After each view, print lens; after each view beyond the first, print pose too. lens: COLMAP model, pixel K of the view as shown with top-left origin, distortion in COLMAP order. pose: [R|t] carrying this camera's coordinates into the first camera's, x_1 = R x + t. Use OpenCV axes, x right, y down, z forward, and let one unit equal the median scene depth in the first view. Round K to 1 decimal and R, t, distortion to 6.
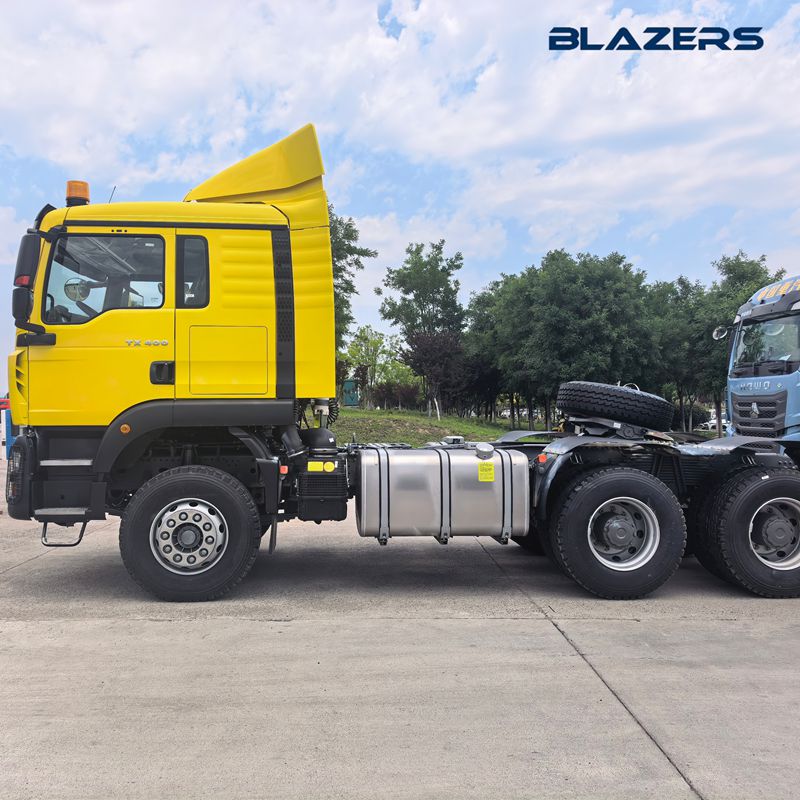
lens RADIAL K [[752.1, 0, 398.7], [0, 752.1, 401.4], [0, 0, 1]] dist [0.001556, 0.000000]
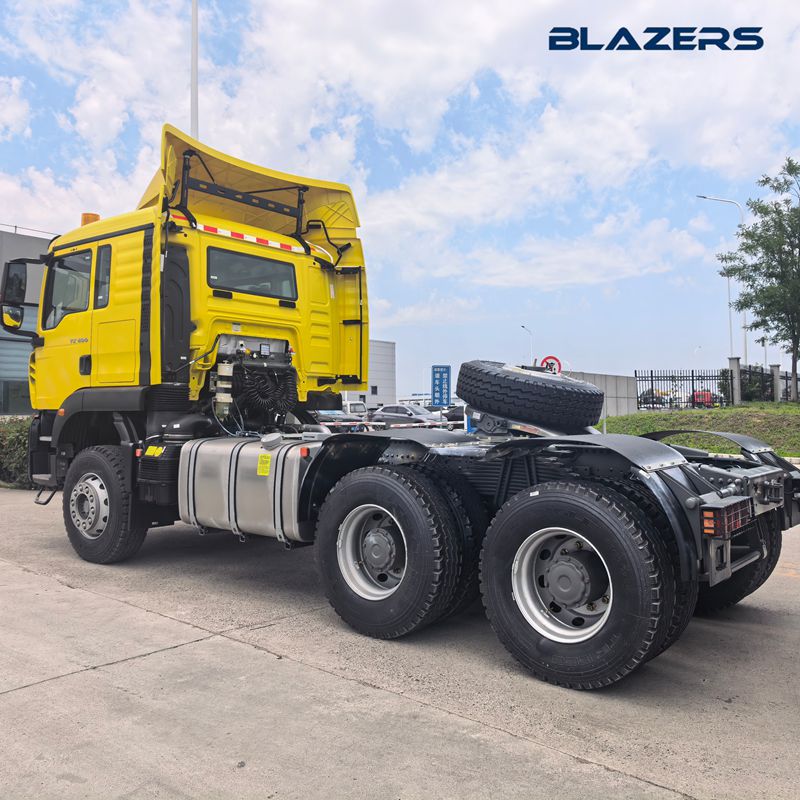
lens RADIAL K [[752.1, 0, 398.2], [0, 752.1, 397.6], [0, 0, 1]] dist [0.001556, 0.000000]
pose [[0.760919, -0.006351, -0.648815, 0.817173], [0.002517, 0.999973, -0.006837, 0.021540], [0.648841, 0.003569, 0.760915, 0.424936]]
